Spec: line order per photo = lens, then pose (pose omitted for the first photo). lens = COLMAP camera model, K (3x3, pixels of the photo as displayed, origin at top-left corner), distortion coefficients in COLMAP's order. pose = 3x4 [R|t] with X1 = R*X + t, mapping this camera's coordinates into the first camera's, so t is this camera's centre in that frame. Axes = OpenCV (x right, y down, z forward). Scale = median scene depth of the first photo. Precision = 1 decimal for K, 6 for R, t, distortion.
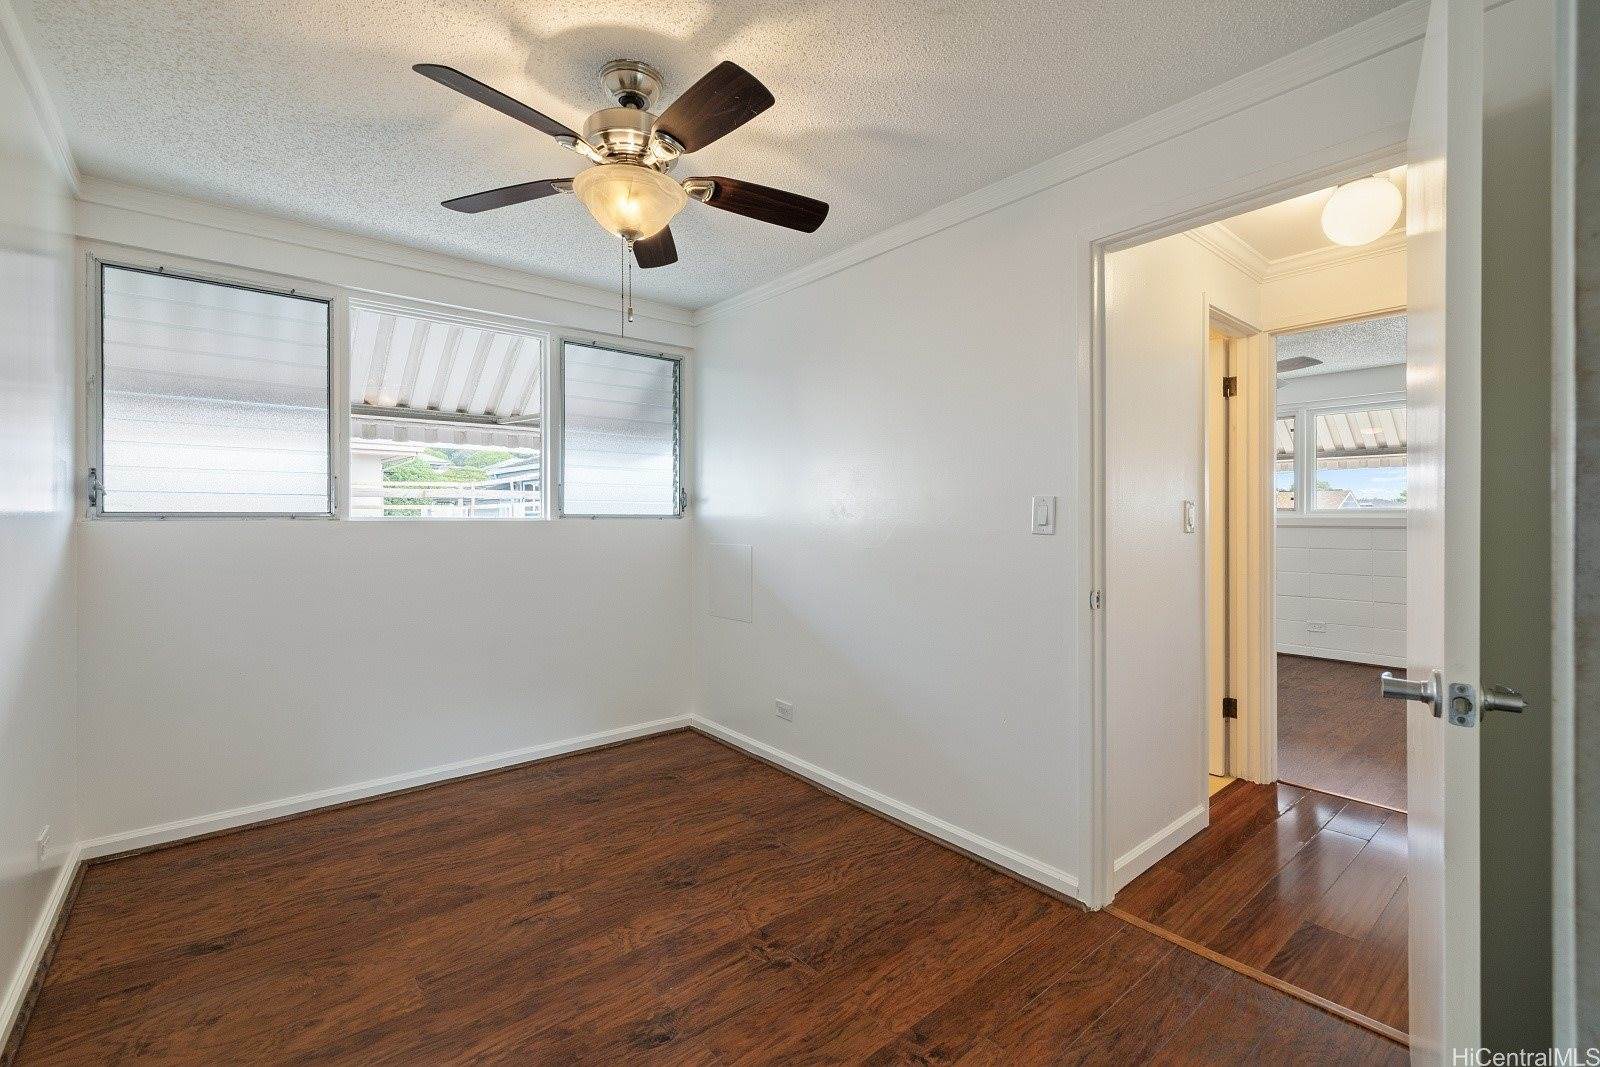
lens RADIAL K [[675.4, 0, 800.0], [0, 675.4, 533.5], [0, 0, 1]] dist [-0.000084, -0.000088]
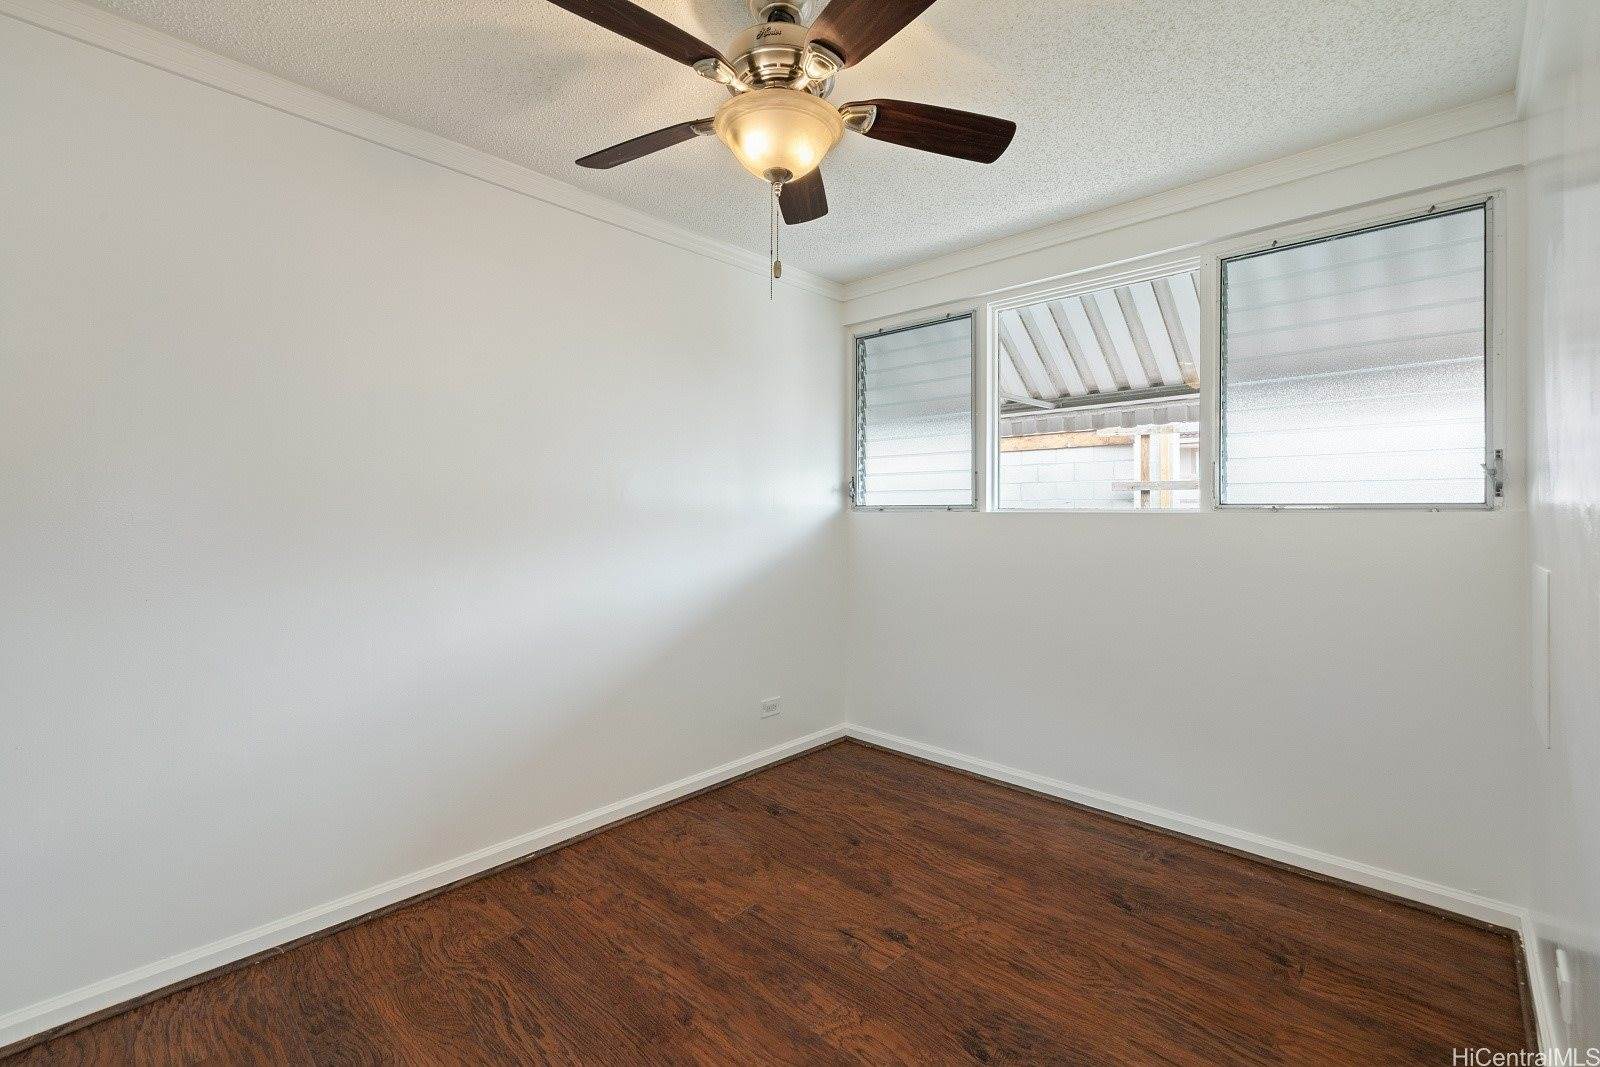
lens RADIAL K [[696.9, 0, 801.9], [0, 696.9, 514.4], [0, 0, 1]] dist [0.002290, 0.000383]
pose [[0.115646, 0.002912, -0.993286, 0.487574], [-0.024830, 0.999692, 0.000039, -0.010428], [0.992980, 0.024659, 0.115683, 0.719432]]
